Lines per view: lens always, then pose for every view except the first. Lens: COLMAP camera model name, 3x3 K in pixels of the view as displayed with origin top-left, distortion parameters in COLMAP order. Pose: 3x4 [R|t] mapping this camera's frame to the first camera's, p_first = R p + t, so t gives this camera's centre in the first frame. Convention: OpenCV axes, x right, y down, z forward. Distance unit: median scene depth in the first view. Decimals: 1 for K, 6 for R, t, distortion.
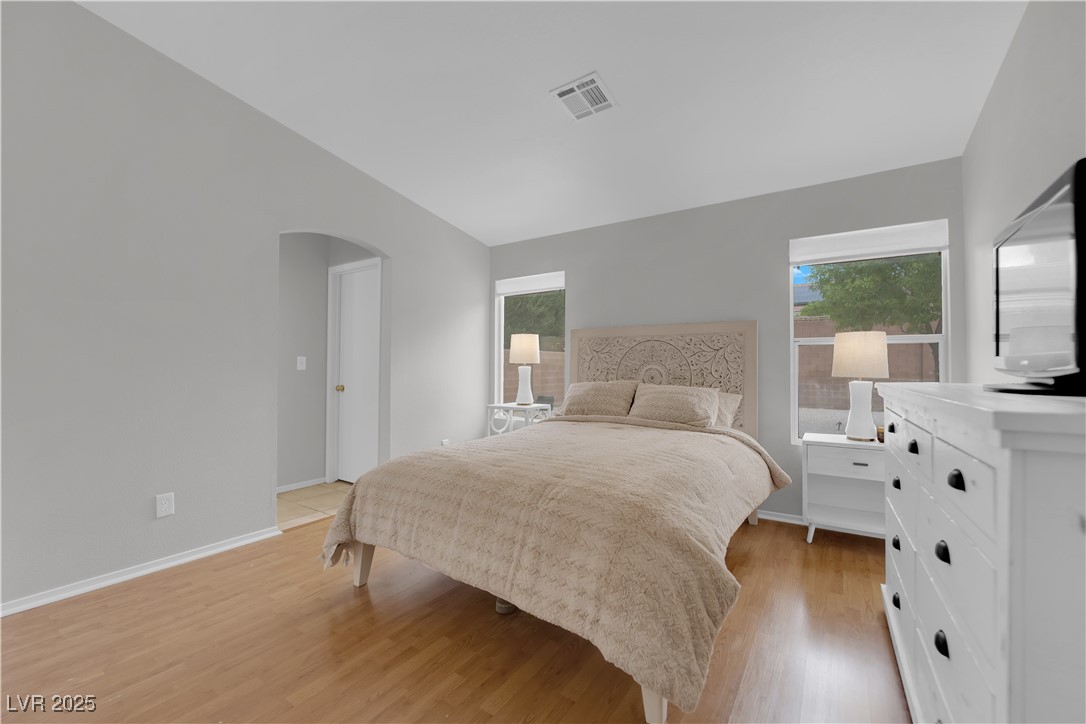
lens RADIAL K [[434.9, 0, 544.5], [0, 434.9, 360.6], [0, 0, 1]] dist [-0.013951, -0.002480]
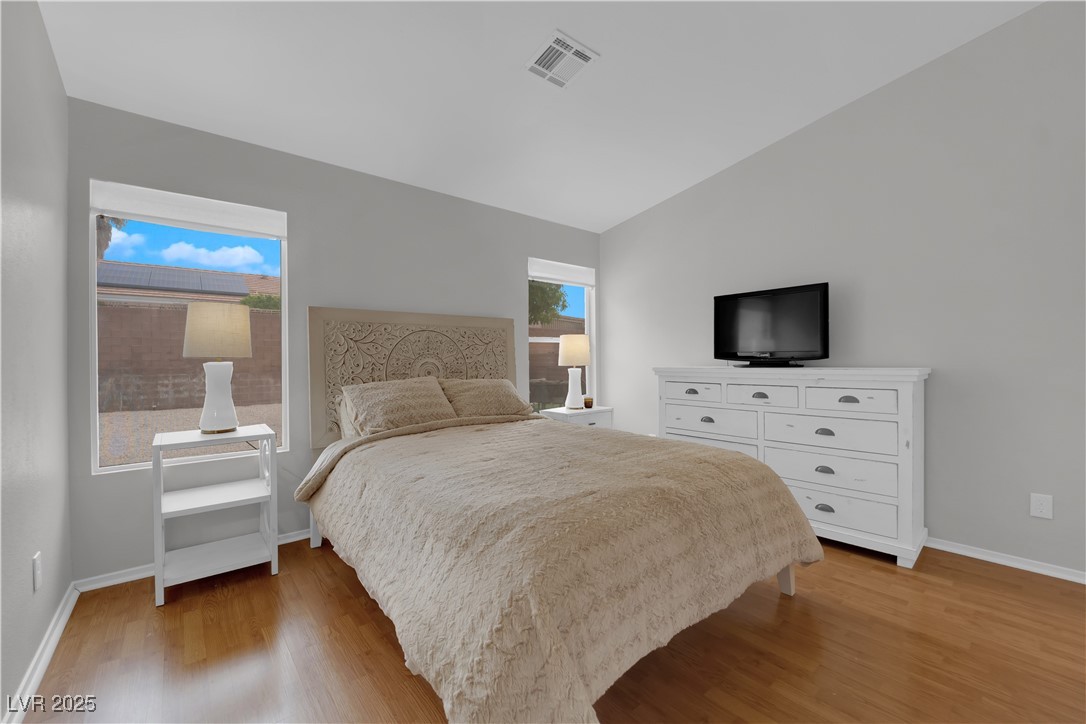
lens RADIAL K [[434.9, 0, 543.9], [0, 434.9, 360.9], [0, 0, 1]] dist [-0.013951, -0.002480]
pose [[0.271659, -0.009773, 0.962344, -0.545842], [-0.002390, 0.999939, 0.010829, 0.005113], [-0.962391, -0.005242, 0.271619, 0.543199]]
